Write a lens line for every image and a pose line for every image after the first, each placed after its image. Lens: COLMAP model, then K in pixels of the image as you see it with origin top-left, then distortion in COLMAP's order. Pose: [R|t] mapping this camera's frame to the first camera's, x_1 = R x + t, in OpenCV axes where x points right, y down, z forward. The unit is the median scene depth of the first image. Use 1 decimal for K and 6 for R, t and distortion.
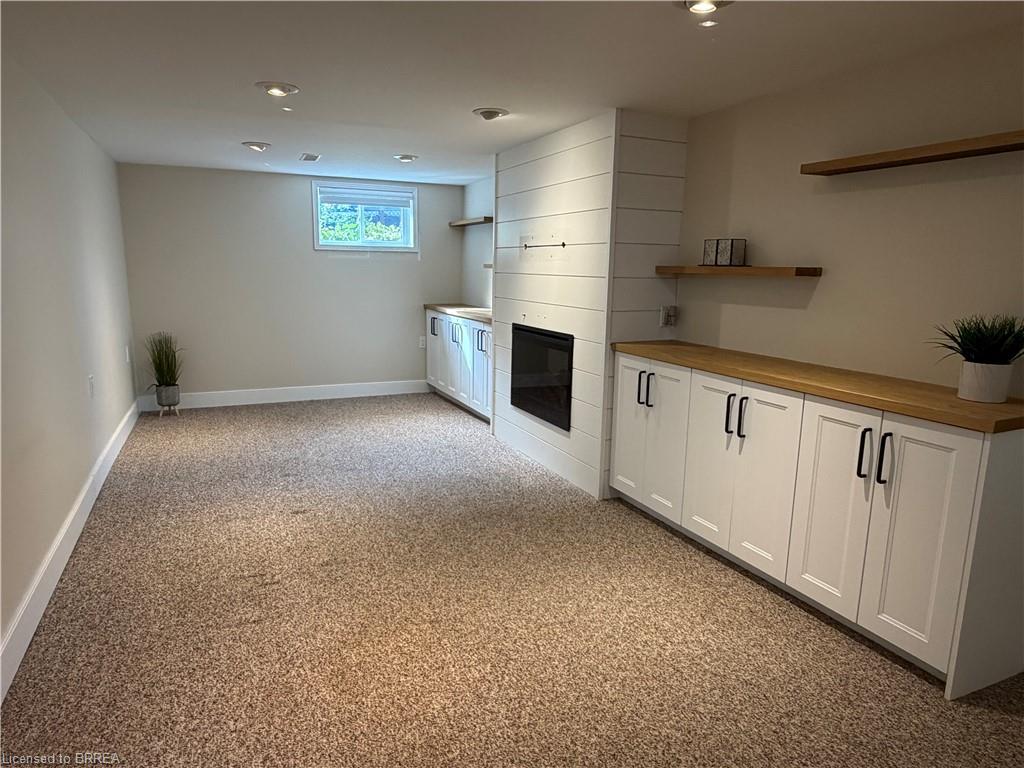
lens RADIAL K [[650.9, 0, 510.8], [0, 650.9, 383.2], [0, 0, 1]] dist [-0.012489, 0.000672]
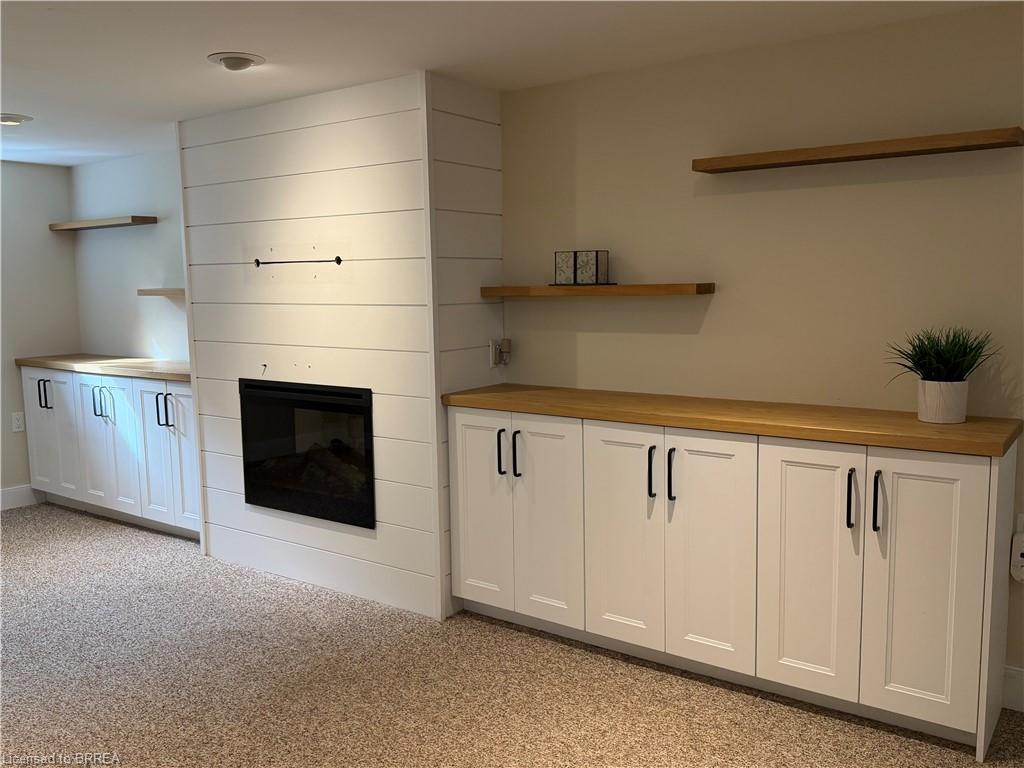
lens RADIAL K [[859.8, 0, 513.7], [0, 859.8, 380.3], [0, 0, 1]] dist [0.068331, -0.108531]
pose [[0.863038, -0.085447, 0.497860, -0.259526], [0.117398, 0.992531, -0.033161, -0.039957], [-0.491308, 0.087067, 0.866623, 0.148198]]
